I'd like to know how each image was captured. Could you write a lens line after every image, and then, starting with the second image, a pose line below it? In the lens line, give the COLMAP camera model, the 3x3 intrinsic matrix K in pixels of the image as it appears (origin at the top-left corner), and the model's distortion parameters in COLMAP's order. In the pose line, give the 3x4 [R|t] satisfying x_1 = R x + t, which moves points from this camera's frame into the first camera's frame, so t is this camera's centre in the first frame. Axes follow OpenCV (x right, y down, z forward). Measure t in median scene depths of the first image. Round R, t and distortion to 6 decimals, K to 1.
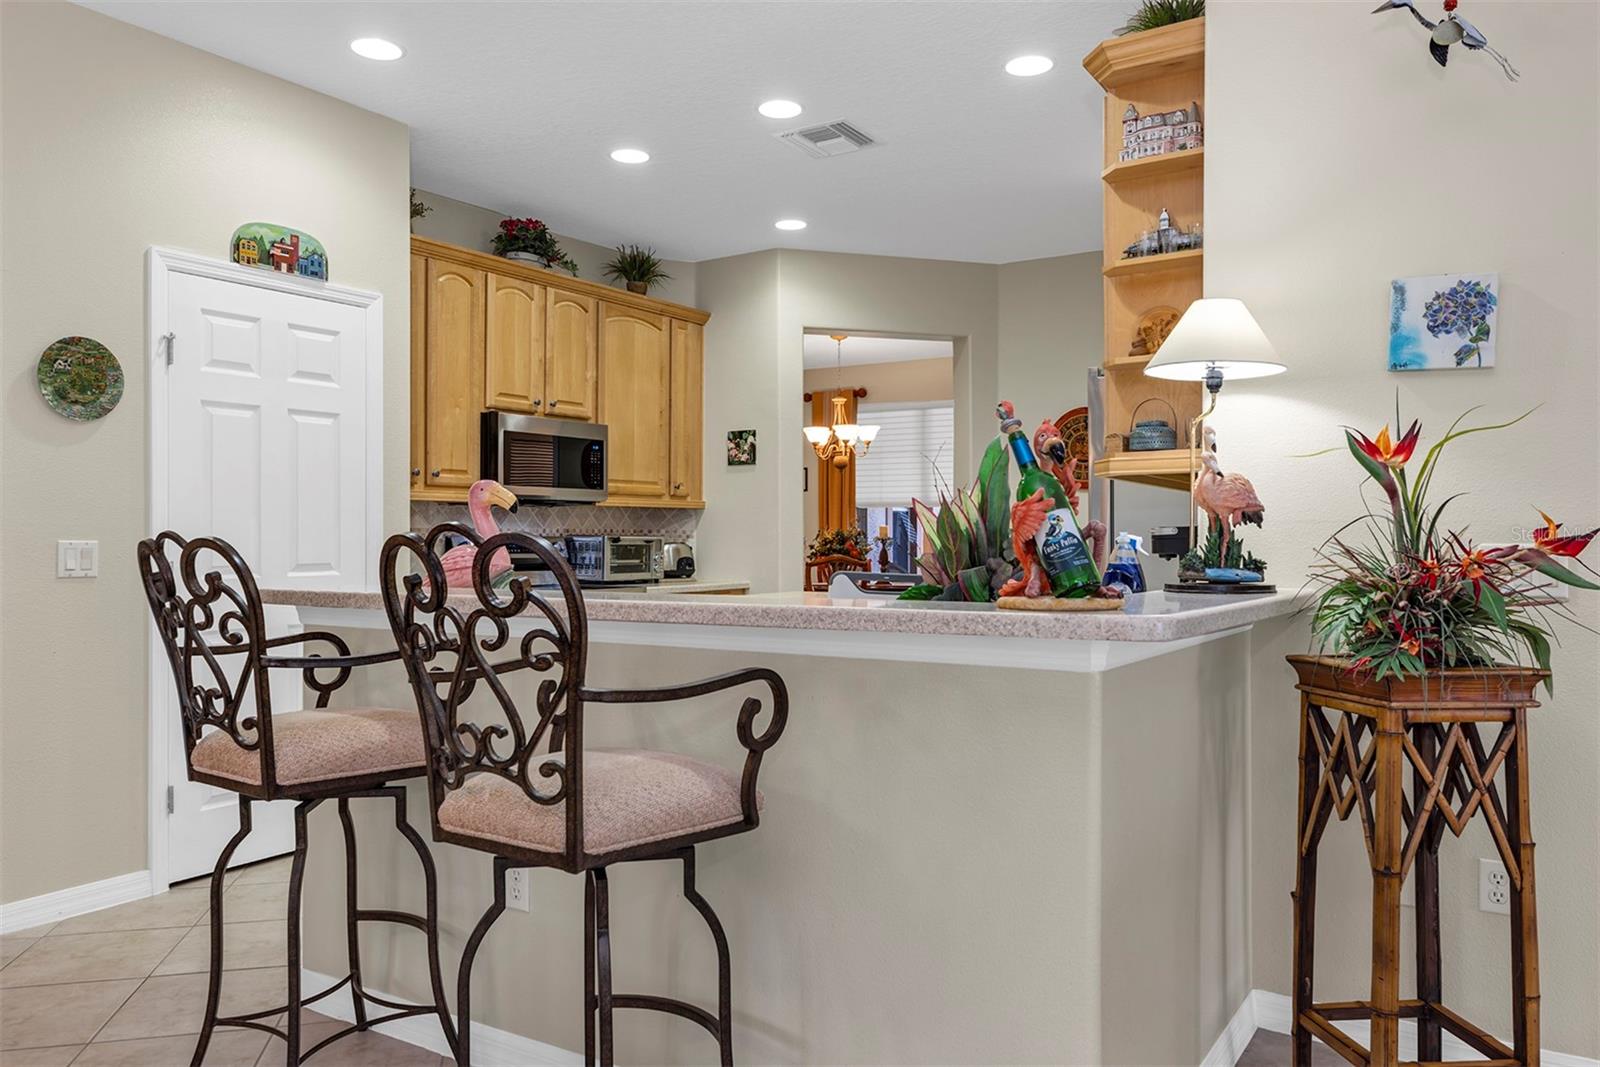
lens RADIAL K [[1169.6, 0, 801.2], [0, 1169.6, 534.1], [0, 0, 1]] dist [0.009452, 0.003123]
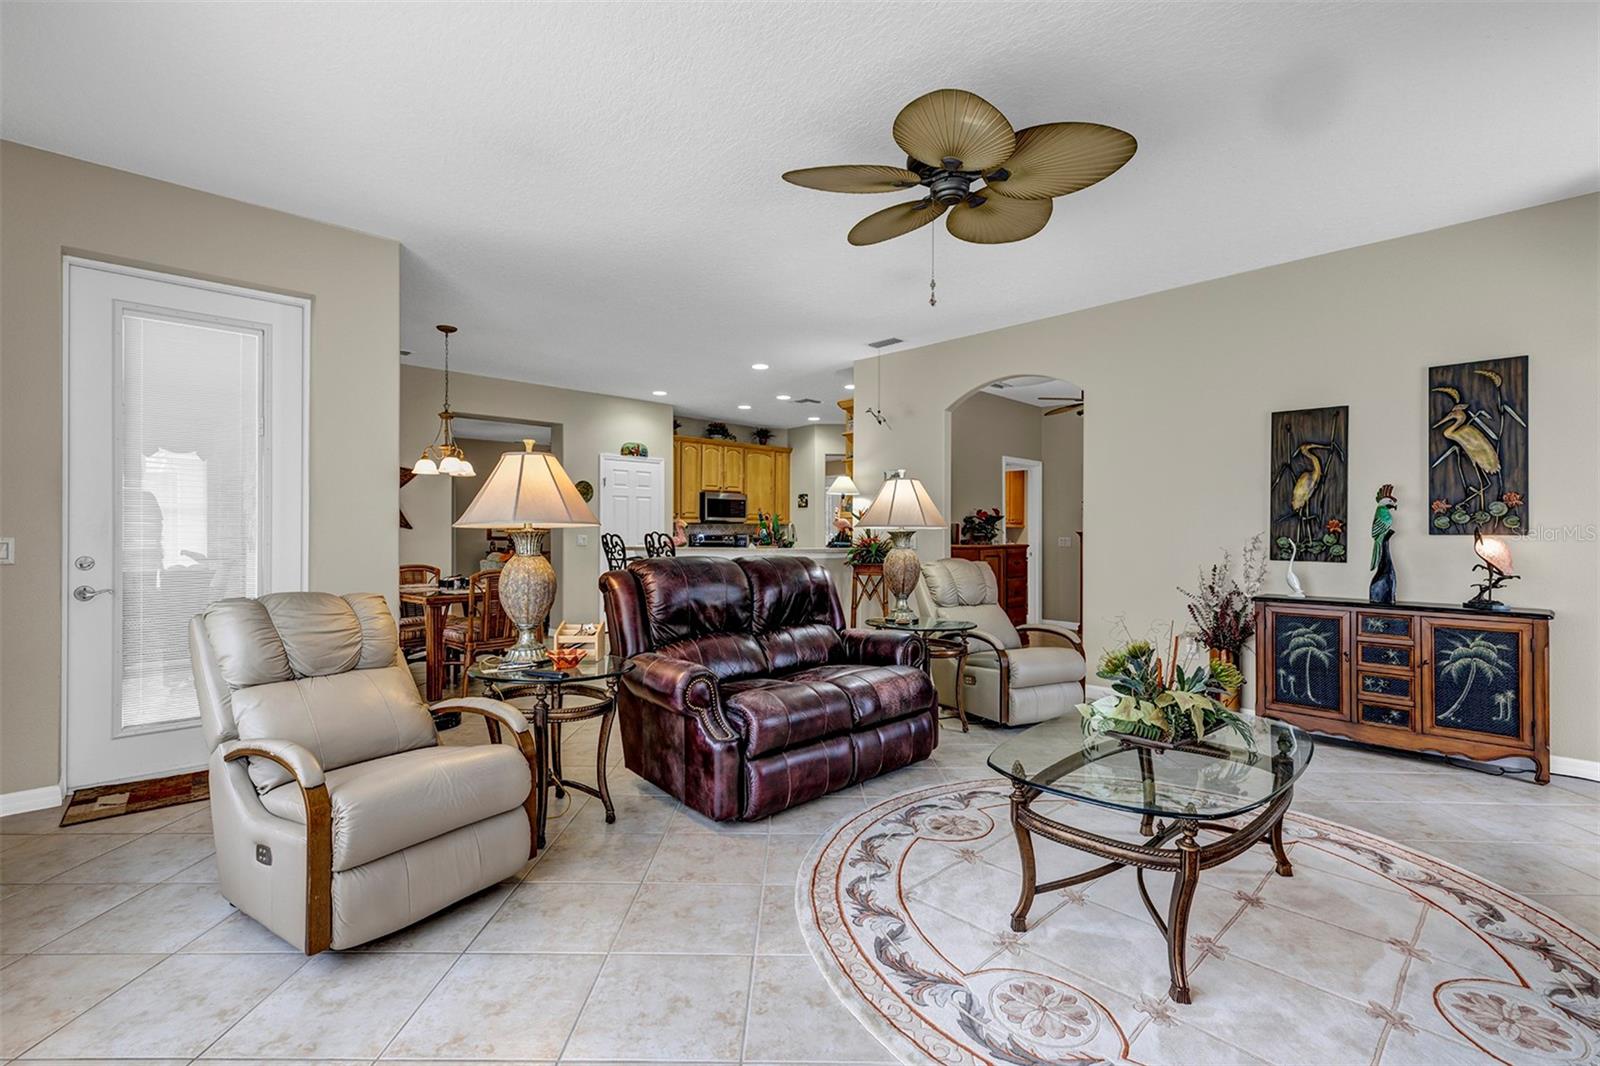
lens RADIAL K [[718.5, 0, 798.3], [0, 718.5, 532.9], [0, 0, 1]] dist [0.005111, 0.000686]
pose [[0.977090, -0.000329, -0.212825, 0.362427], [-0.000241, 0.999996, -0.002652, 0.002346], [0.212825, 0.002642, 0.977087, -0.728986]]
